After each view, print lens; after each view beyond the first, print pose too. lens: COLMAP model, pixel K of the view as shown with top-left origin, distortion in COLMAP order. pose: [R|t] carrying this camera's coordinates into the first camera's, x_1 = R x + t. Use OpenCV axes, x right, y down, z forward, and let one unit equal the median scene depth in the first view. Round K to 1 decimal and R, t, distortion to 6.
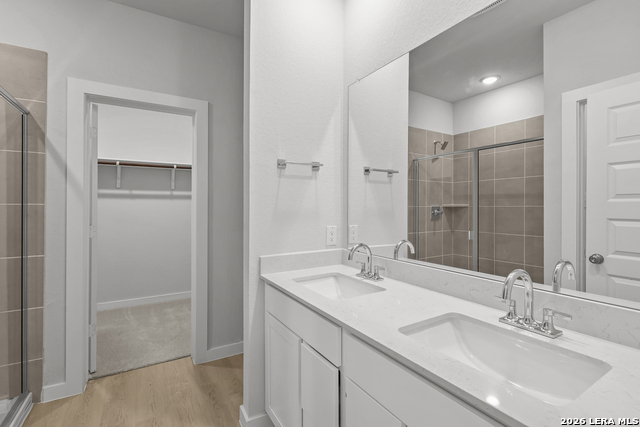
lens RADIAL K [[294.1, 0, 324.8], [0, 294.1, 208.8], [0, 0, 1]] dist [-0.006171, 0.002682]
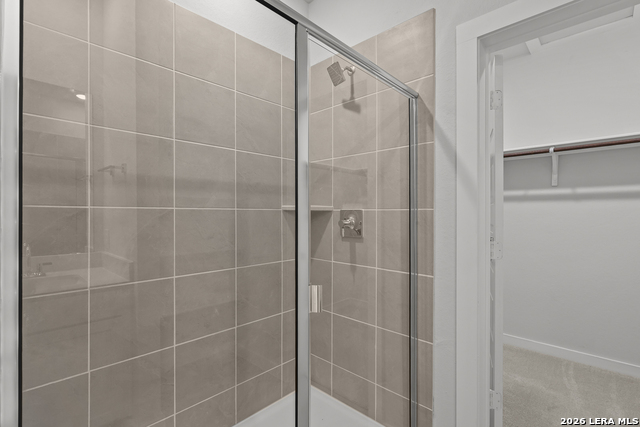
lens RADIAL K [[294.1, 0, 319.9], [0, 294.1, 214.0], [0, 0, 1]] dist [-0.006171, 0.002682]
pose [[0.235870, -0.005162, -0.971771, -0.278672], [-0.001931, 0.999981, -0.005780, 0.001759], [0.971783, 0.003240, 0.235855, 0.522139]]
